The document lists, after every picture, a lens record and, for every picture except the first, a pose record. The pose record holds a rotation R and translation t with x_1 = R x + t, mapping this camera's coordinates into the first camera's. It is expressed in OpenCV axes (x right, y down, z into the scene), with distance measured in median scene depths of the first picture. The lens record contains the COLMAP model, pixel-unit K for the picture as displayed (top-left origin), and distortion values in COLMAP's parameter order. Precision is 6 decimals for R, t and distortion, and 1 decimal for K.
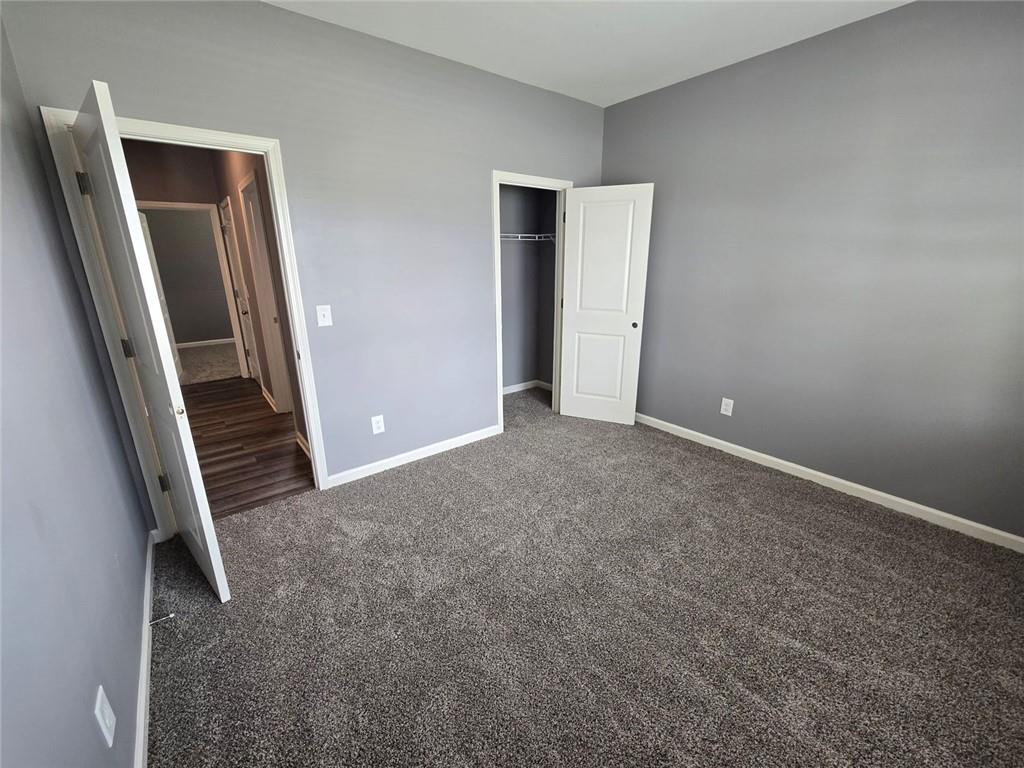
lens RADIAL K [[423.3, 0, 512.0], [0, 423.3, 384.0], [0, 0, 1]] dist [-0.000204, 0.000107]
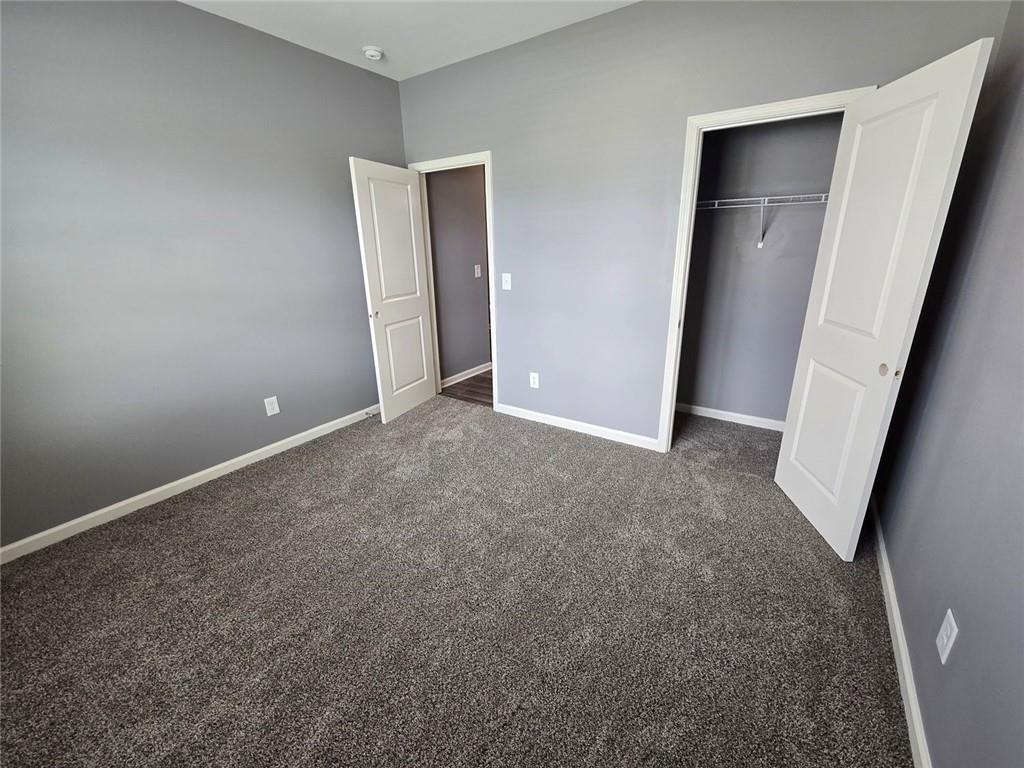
lens RADIAL K [[432.9, 0, 512.0], [0, 432.9, 384.0], [0, 0, 1]] dist [-0.000403, -0.000060]
pose [[0.283151, 0.305234, -0.909207, 0.736277], [-0.254835, 0.937871, 0.235495, -0.156357], [0.924600, 0.165017, 0.343343, 0.520824]]
